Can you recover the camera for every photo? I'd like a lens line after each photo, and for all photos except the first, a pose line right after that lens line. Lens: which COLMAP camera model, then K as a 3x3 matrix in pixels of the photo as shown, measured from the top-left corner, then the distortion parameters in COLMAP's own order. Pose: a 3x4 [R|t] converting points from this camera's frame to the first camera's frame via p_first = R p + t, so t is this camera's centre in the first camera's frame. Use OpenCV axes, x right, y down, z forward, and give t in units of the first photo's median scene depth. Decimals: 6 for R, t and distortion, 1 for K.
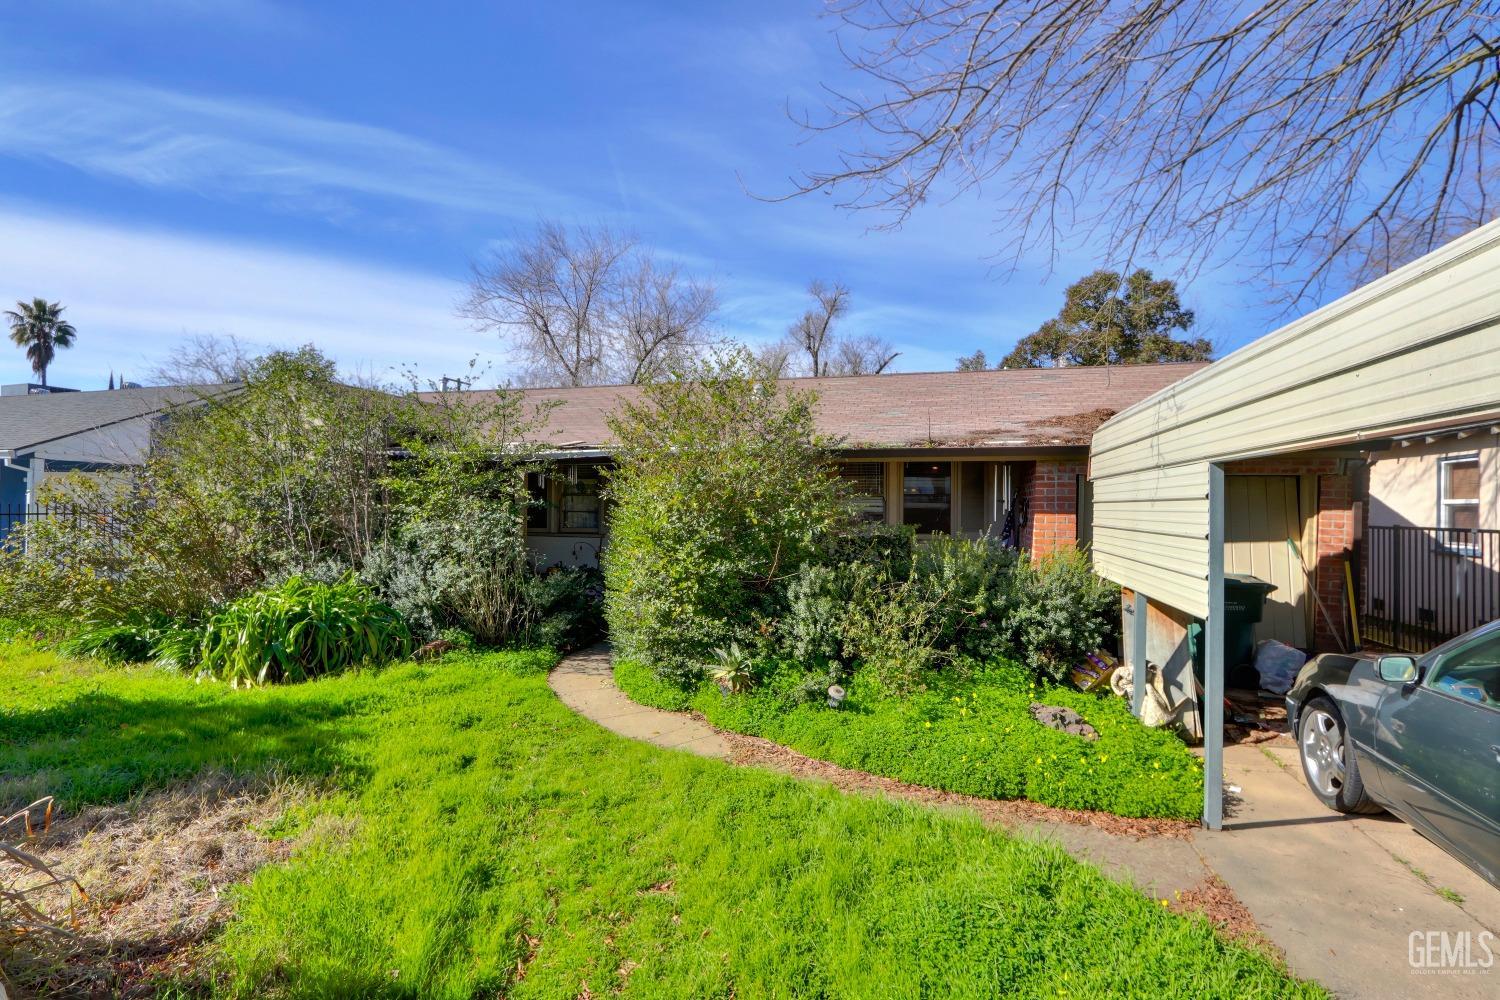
lens RADIAL K [[720.6, 0, 757.9], [0, 720.6, 504.6], [0, 0, 1]] dist [-0.011201, 0.000284]
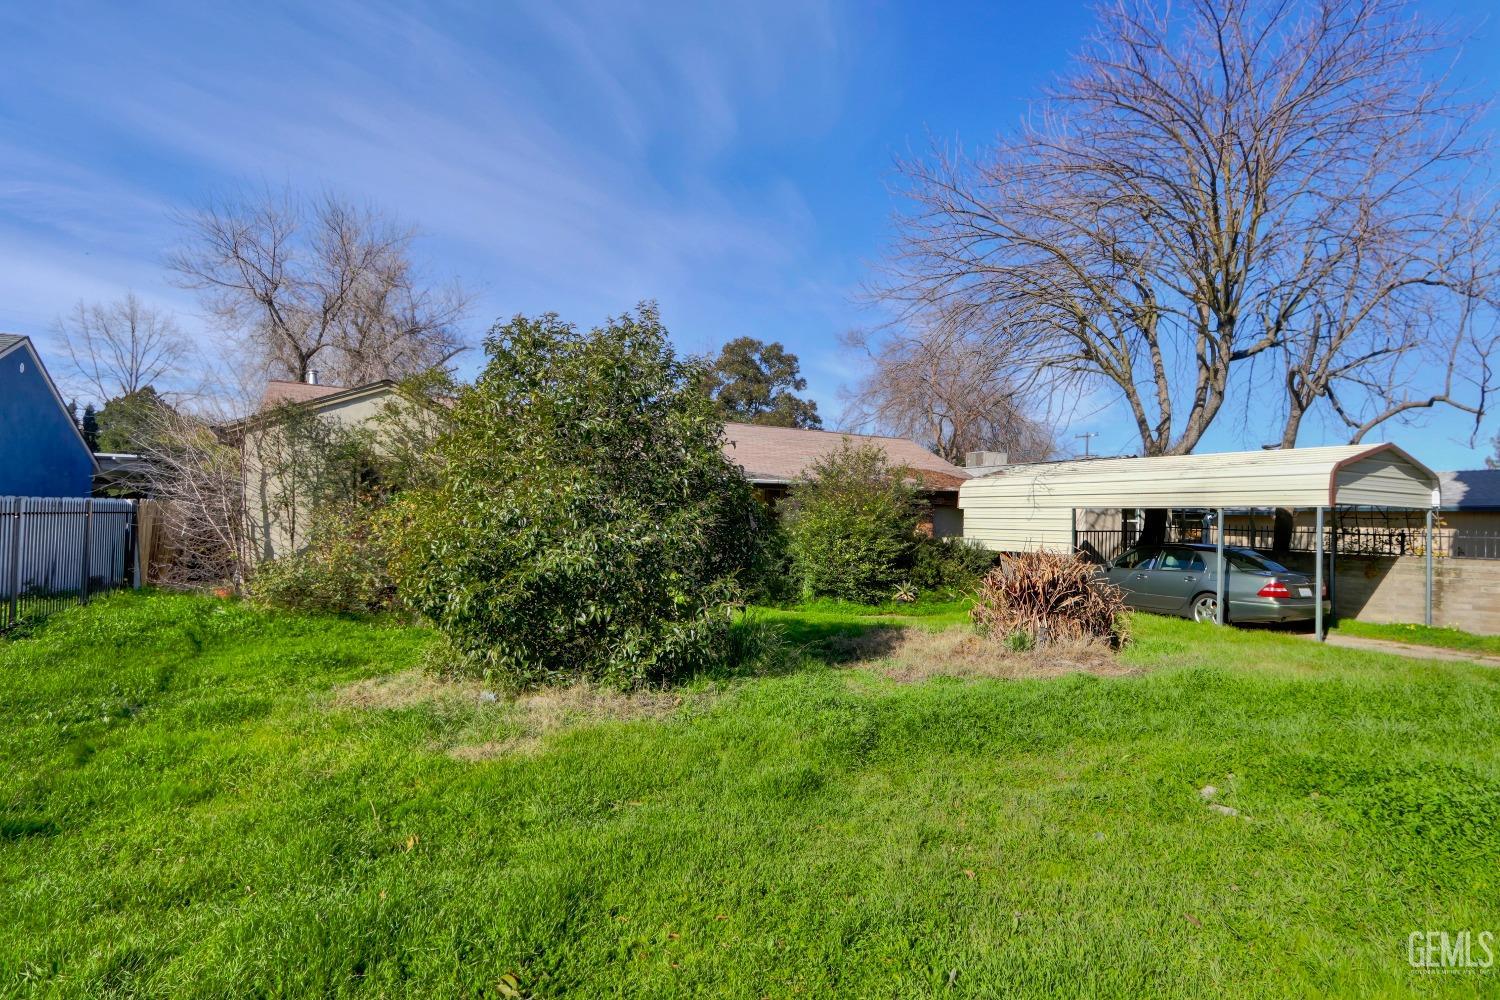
lens RADIAL K [[824.0, 0, 844.6], [0, 824.0, 494.7], [0, 0, 1]] dist [0.000031, 0.000446]
pose [[0.671826, 0.030379, 0.740085, -1.525464], [-0.017418, 0.999530, -0.025216, -0.003586], [-0.740504, 0.004050, 0.672040, -0.430932]]
